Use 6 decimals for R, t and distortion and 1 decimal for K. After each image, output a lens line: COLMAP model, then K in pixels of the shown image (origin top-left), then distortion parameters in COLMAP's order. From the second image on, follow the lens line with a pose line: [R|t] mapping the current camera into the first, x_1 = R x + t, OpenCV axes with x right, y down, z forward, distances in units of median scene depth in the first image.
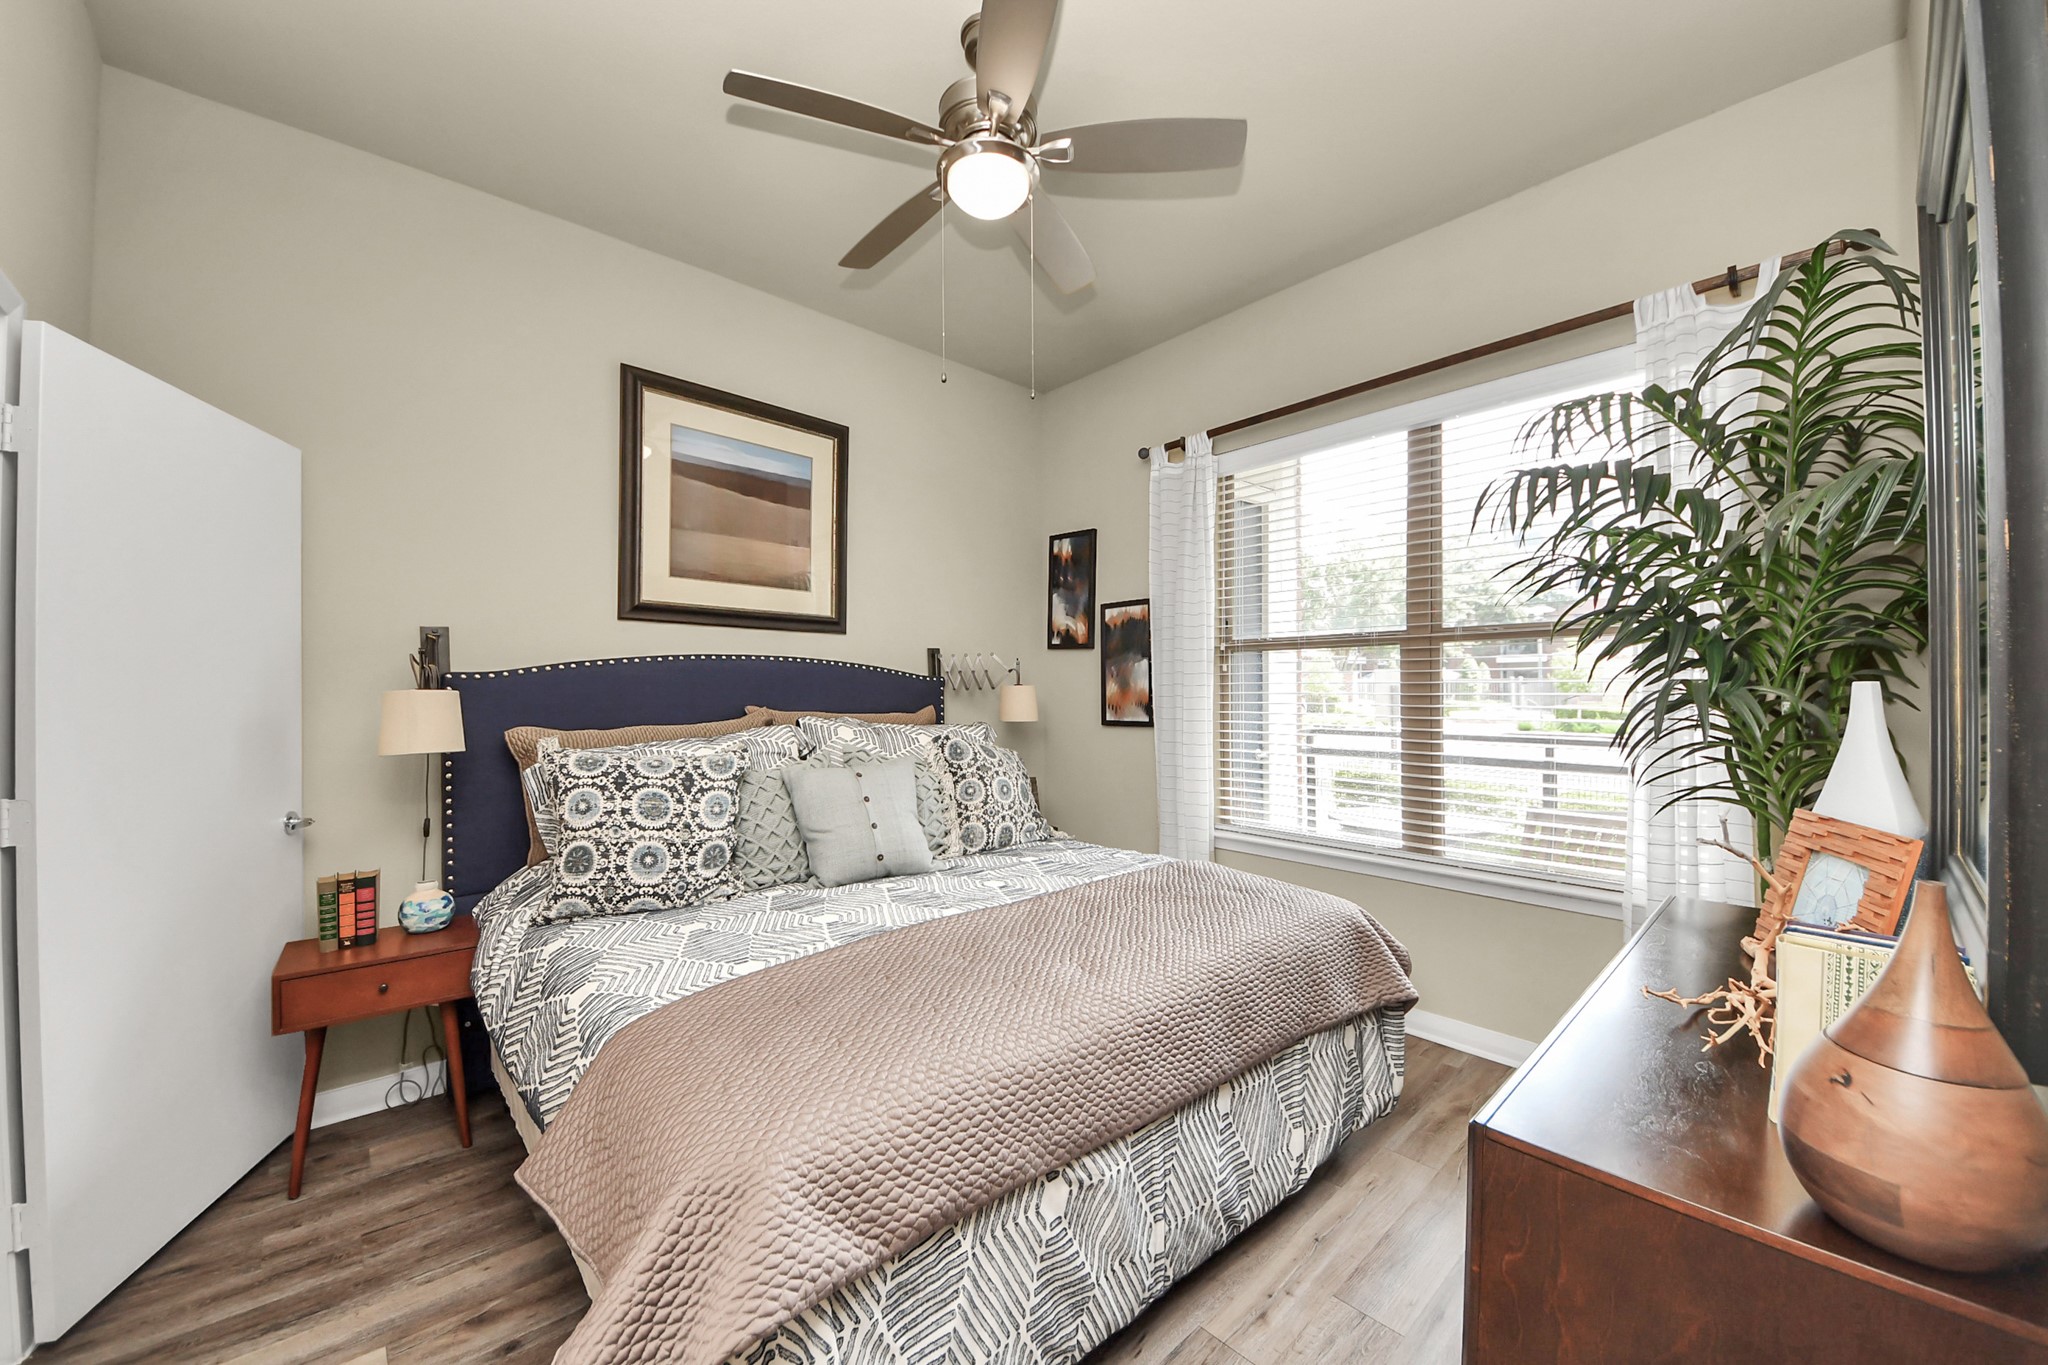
lens RADIAL K [[748.5, 0, 1018.8], [0, 748.5, 687.4], [0, 0, 1]] dist [0.025258, -0.010442]
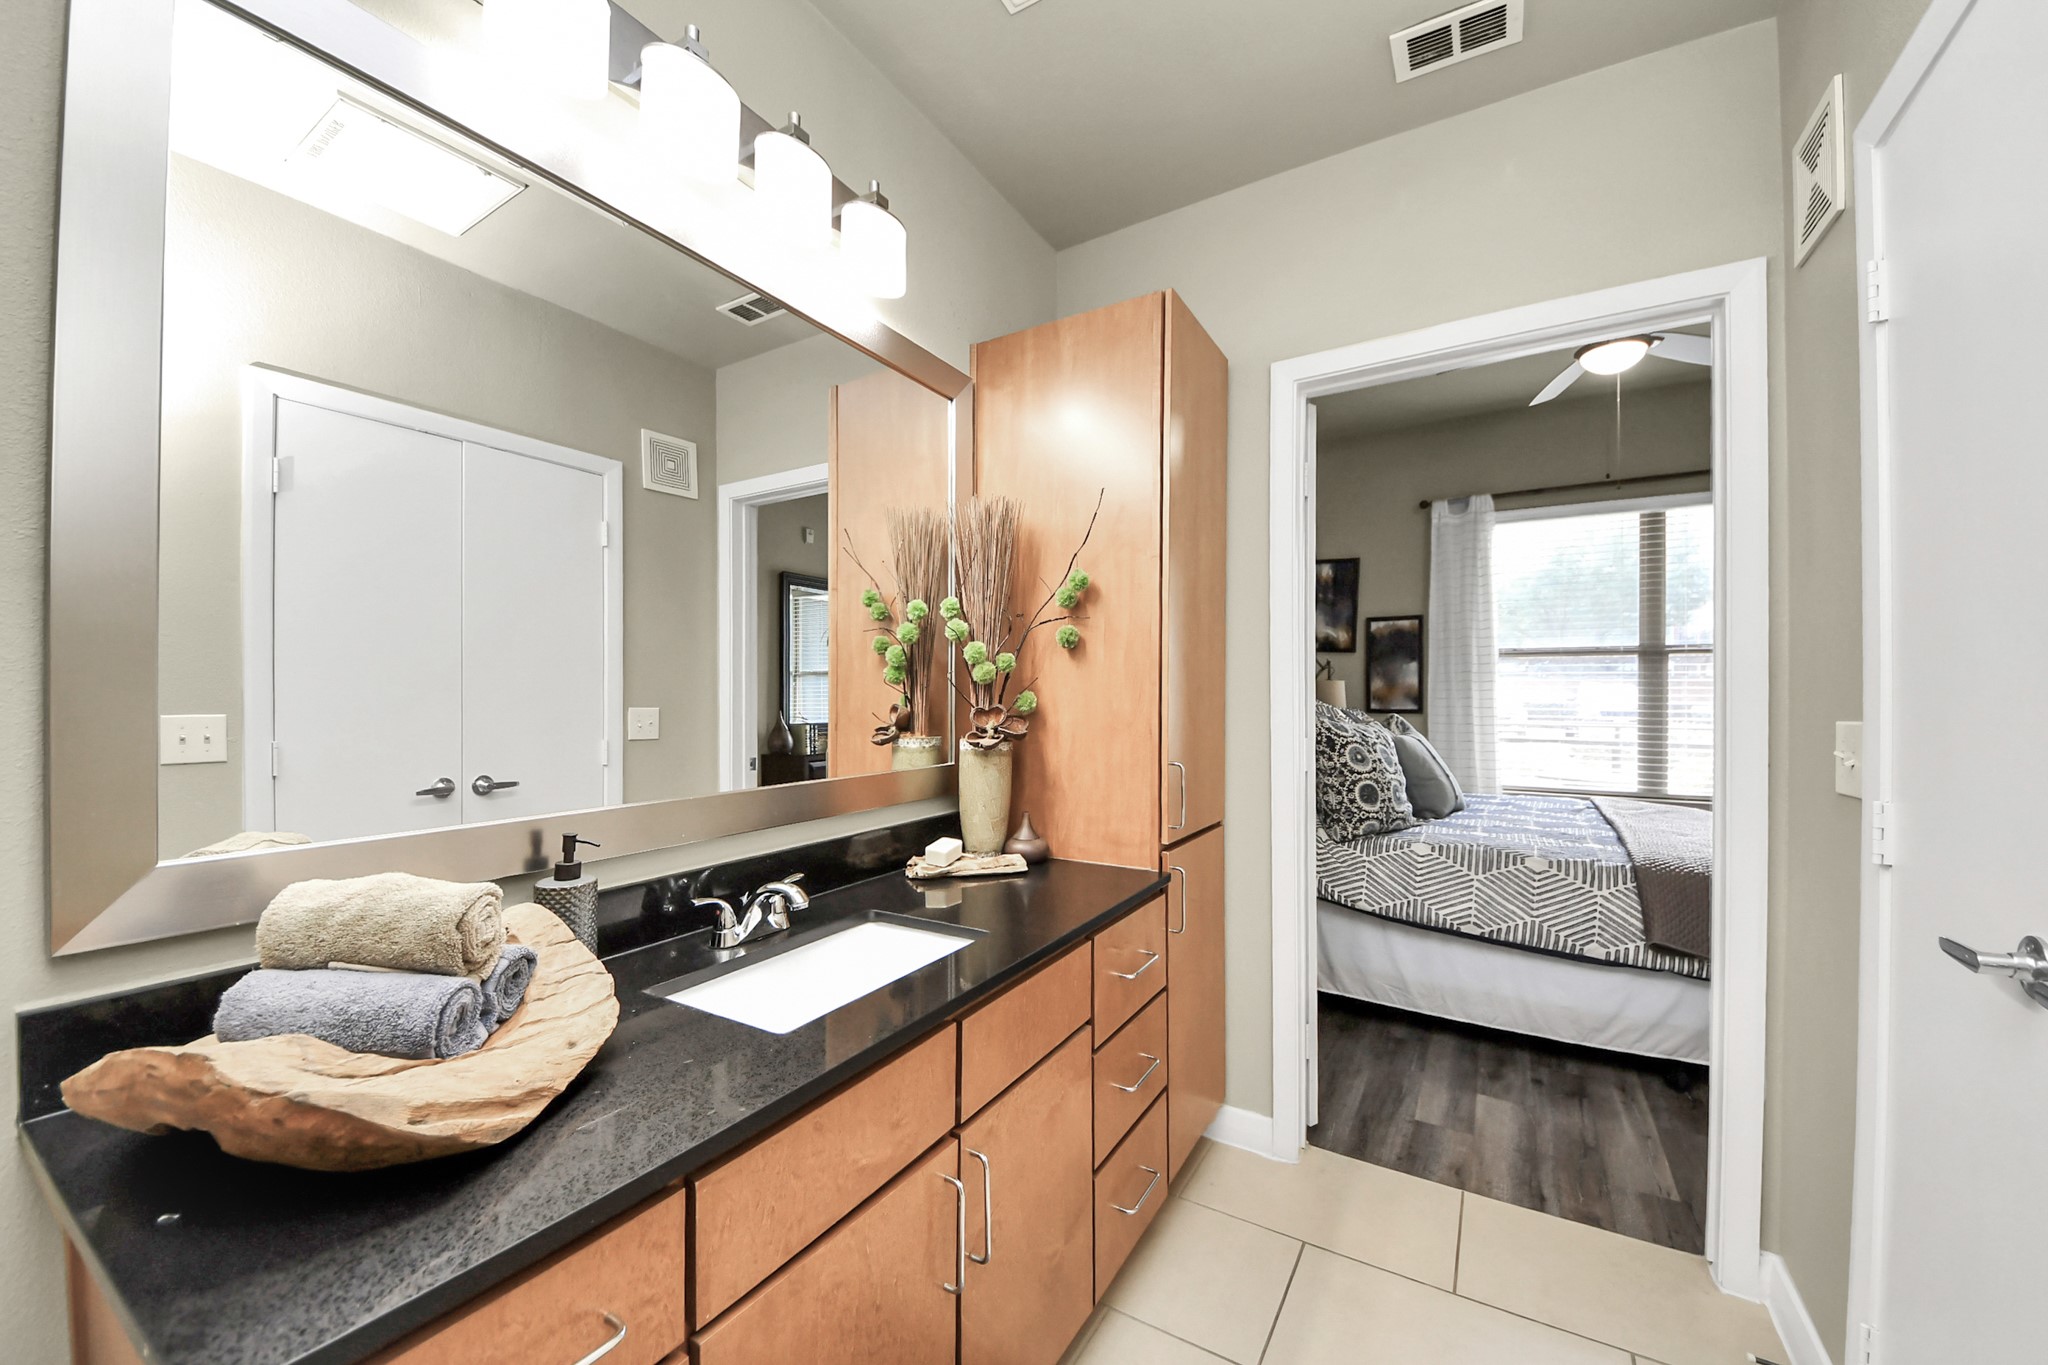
lens RADIAL K [[808.8, 0, 1001.3], [0, 808.8, 689.0], [0, 0, 1]] dist [0.028279, -0.034685]
pose [[0.954095, 0.011344, 0.299291, -0.936538], [-0.009238, 0.999922, -0.008449, 0.028753], [-0.299363, 0.005296, 0.954125, -0.132738]]
